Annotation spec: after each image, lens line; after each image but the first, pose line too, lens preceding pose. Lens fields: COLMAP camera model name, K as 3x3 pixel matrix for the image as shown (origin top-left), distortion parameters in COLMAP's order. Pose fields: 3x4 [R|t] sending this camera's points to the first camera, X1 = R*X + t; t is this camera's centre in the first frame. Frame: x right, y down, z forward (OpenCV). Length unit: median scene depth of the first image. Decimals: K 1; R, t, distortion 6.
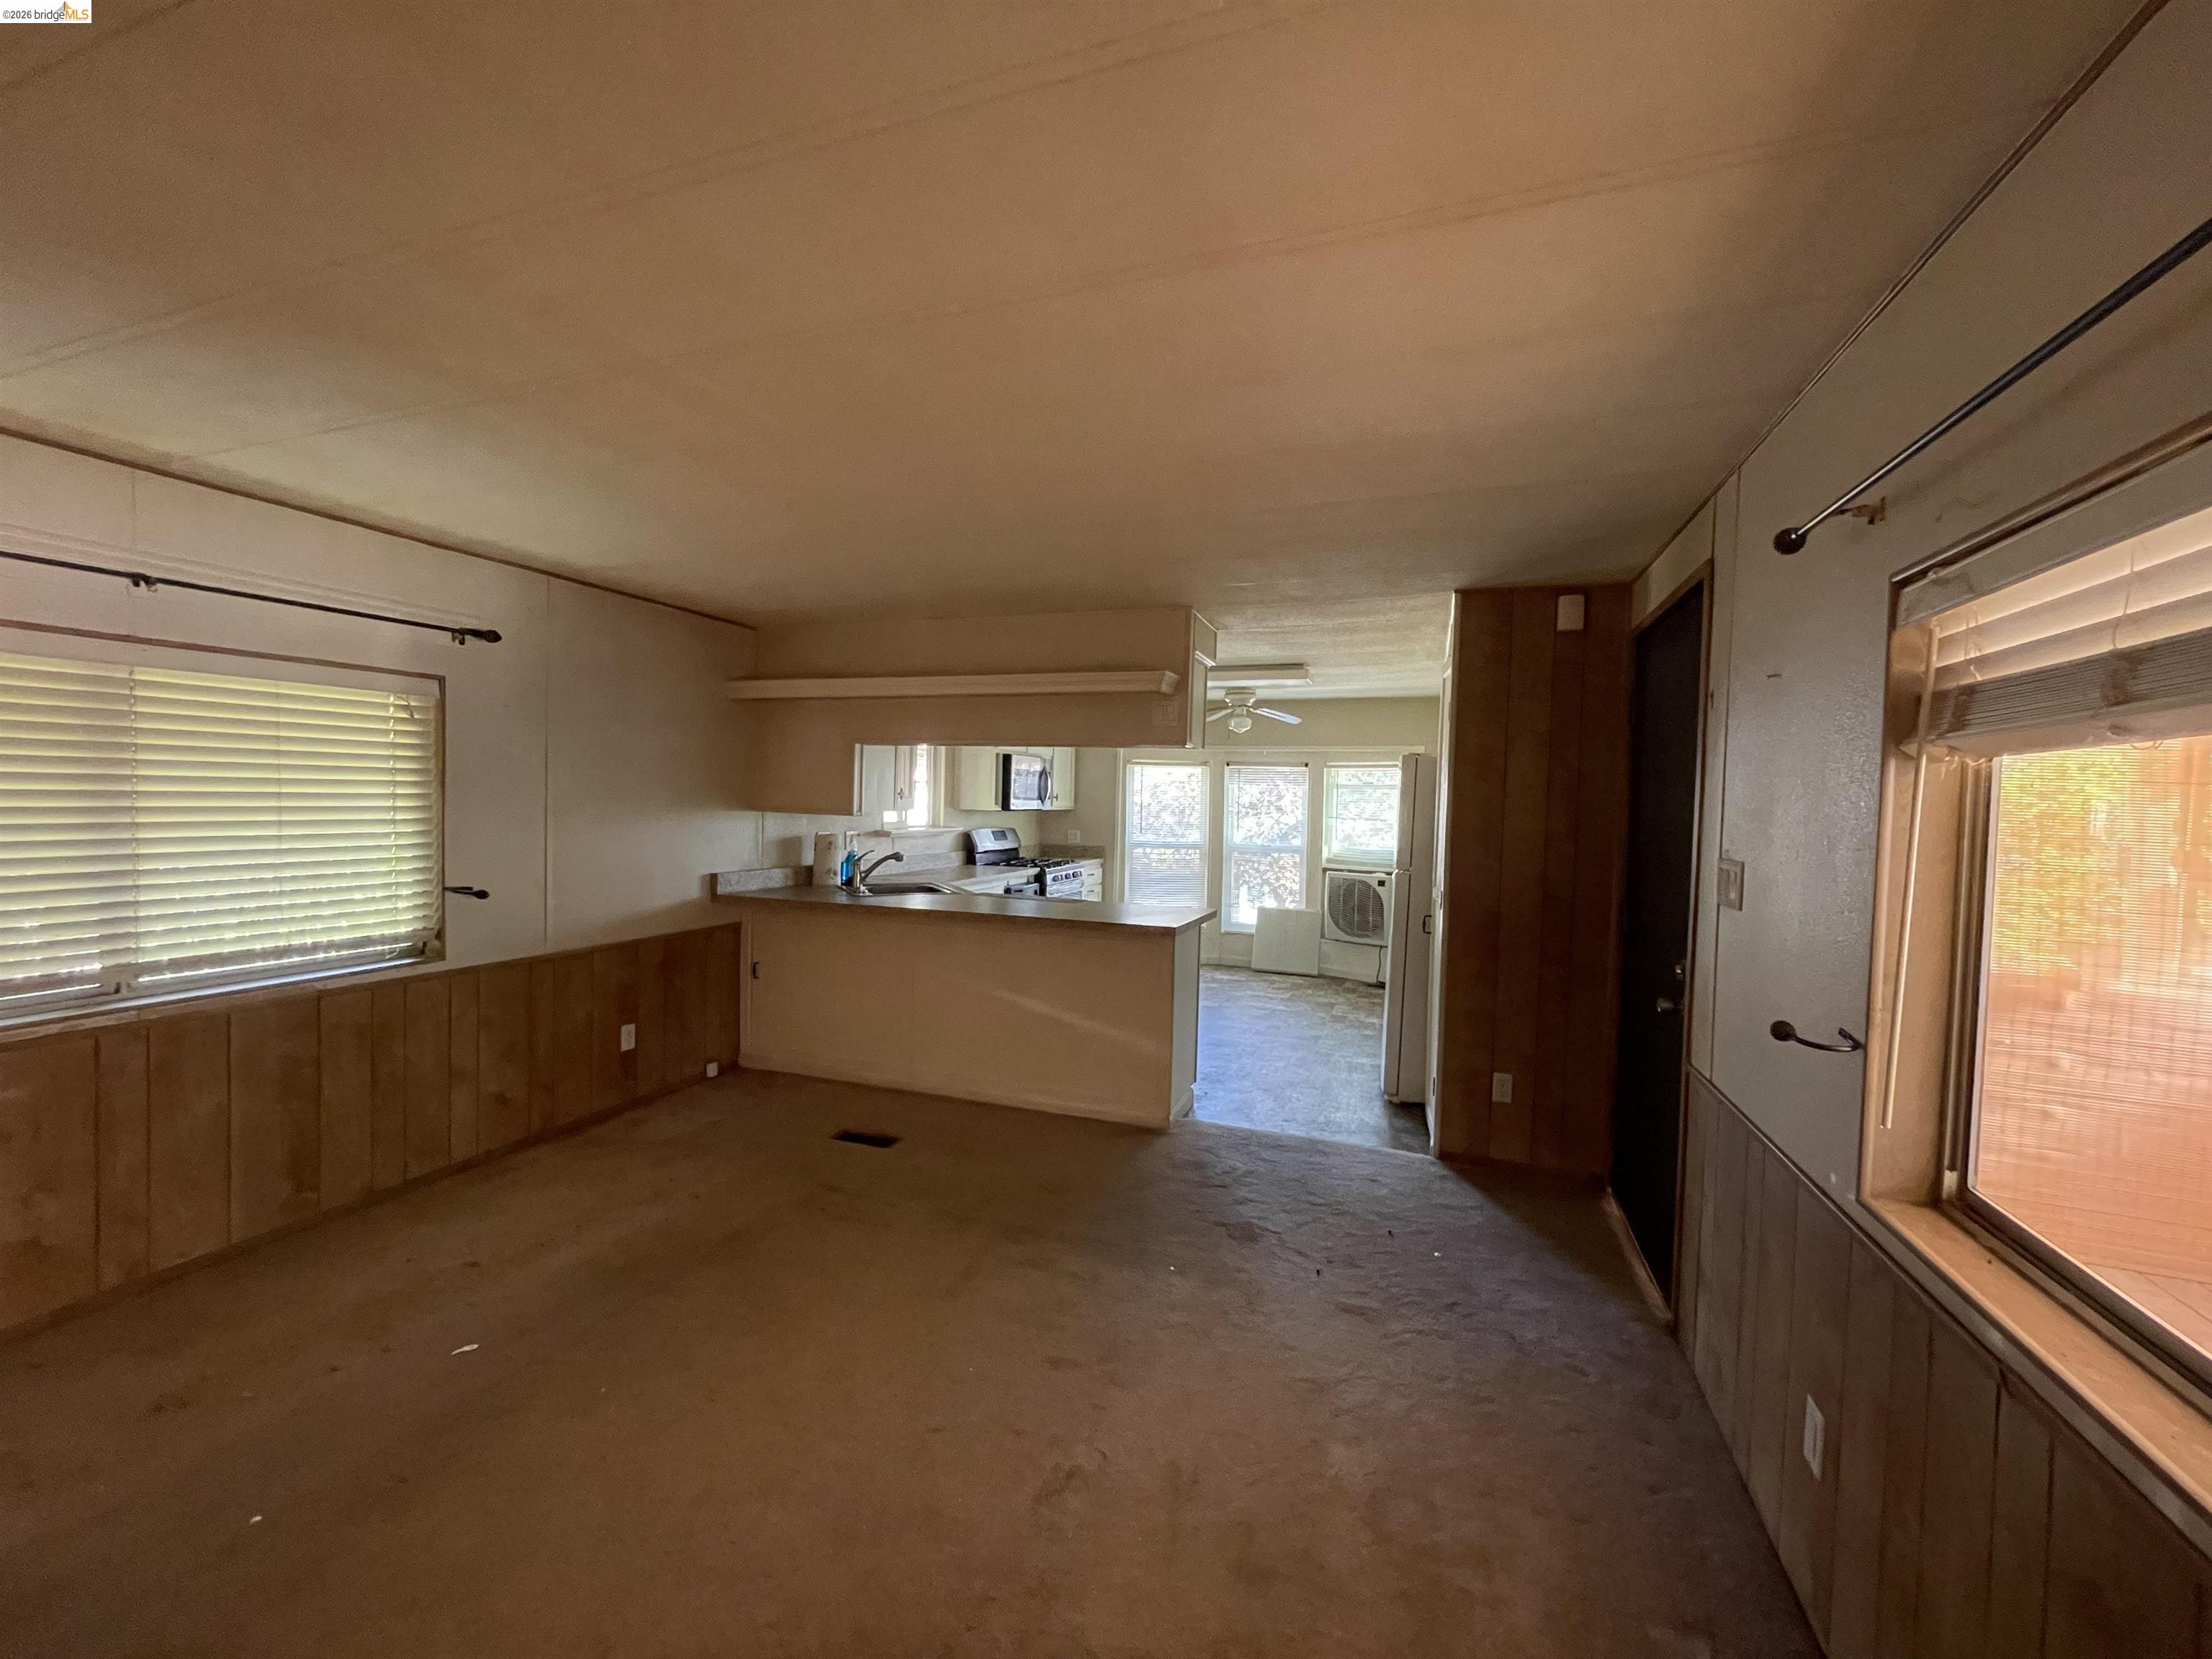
lens RADIAL K [[884.2, 0, 1154.7], [0, 884.2, 855.9], [0, 0, 1]] dist [-0.000551, 0.000274]
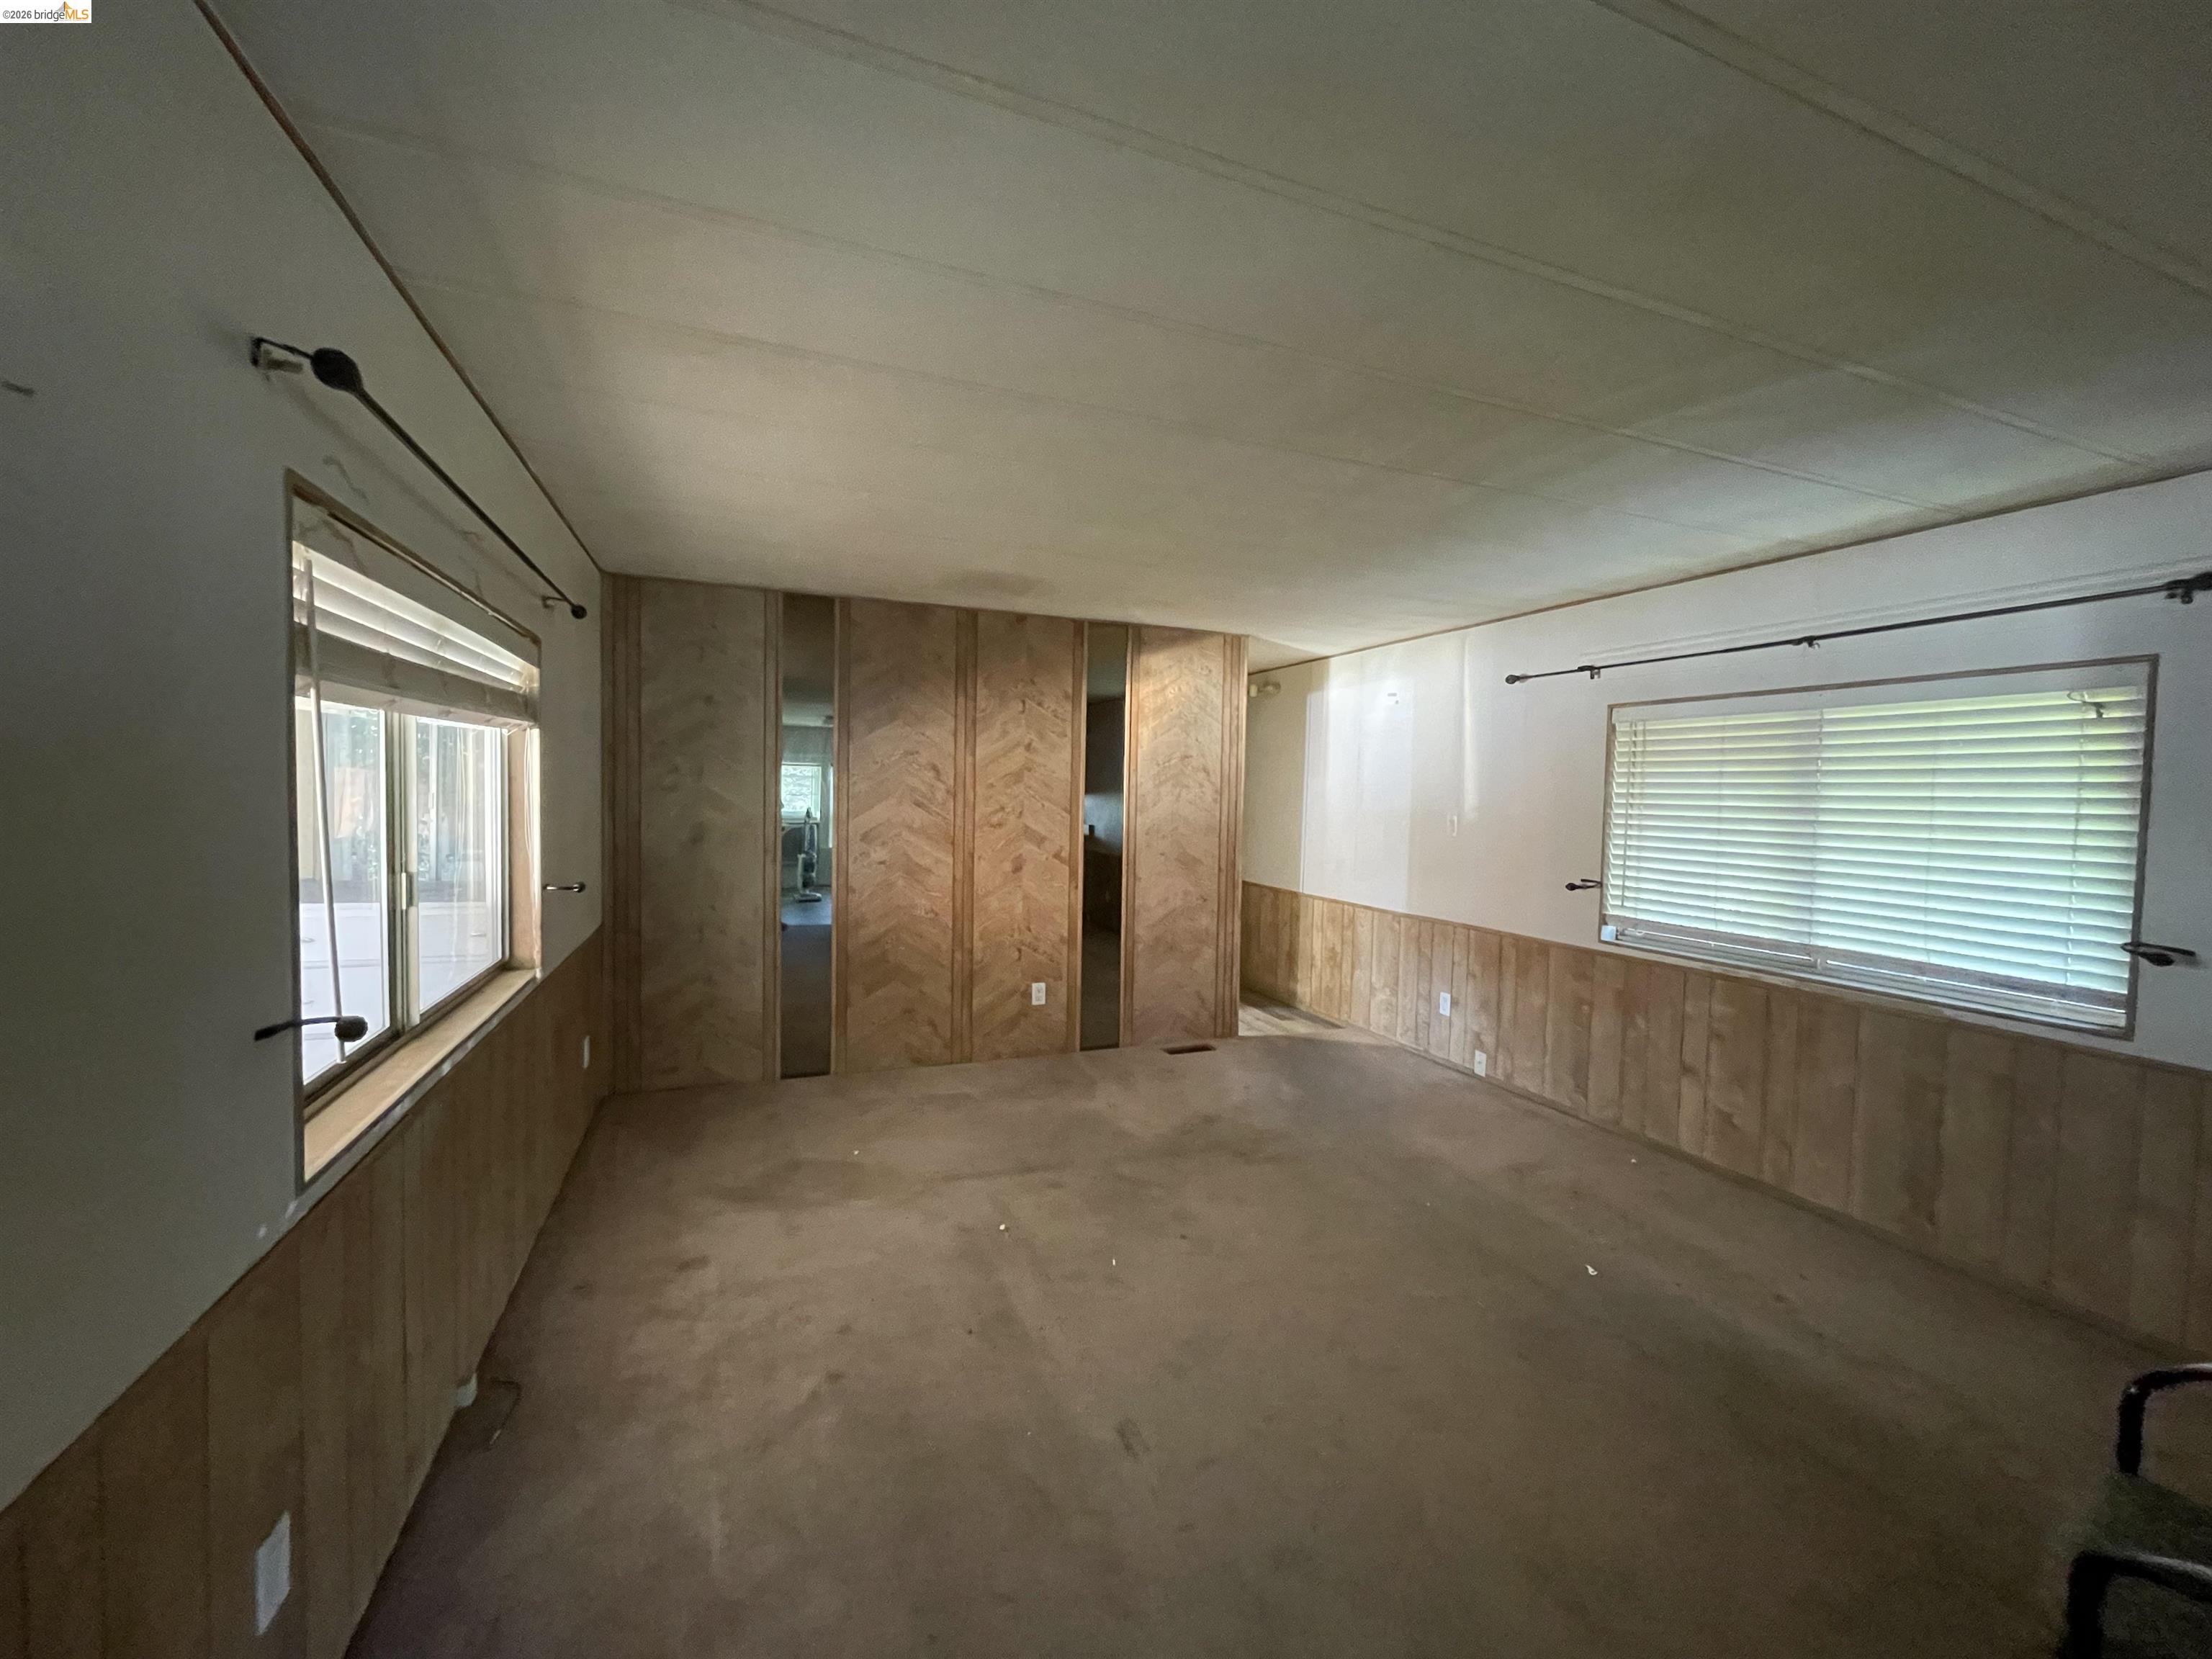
lens RADIAL K [[884.2, 0, 1106.0], [0, 884.2, 823.4], [0, 0, 1]] dist [-0.000551, 0.000274]
pose [[-0.749164, 0.004122, -0.662372, 0.421897], [-0.060775, 0.995335, 0.074933, -0.082880], [0.659591, 0.096393, -0.745418, 1.244752]]
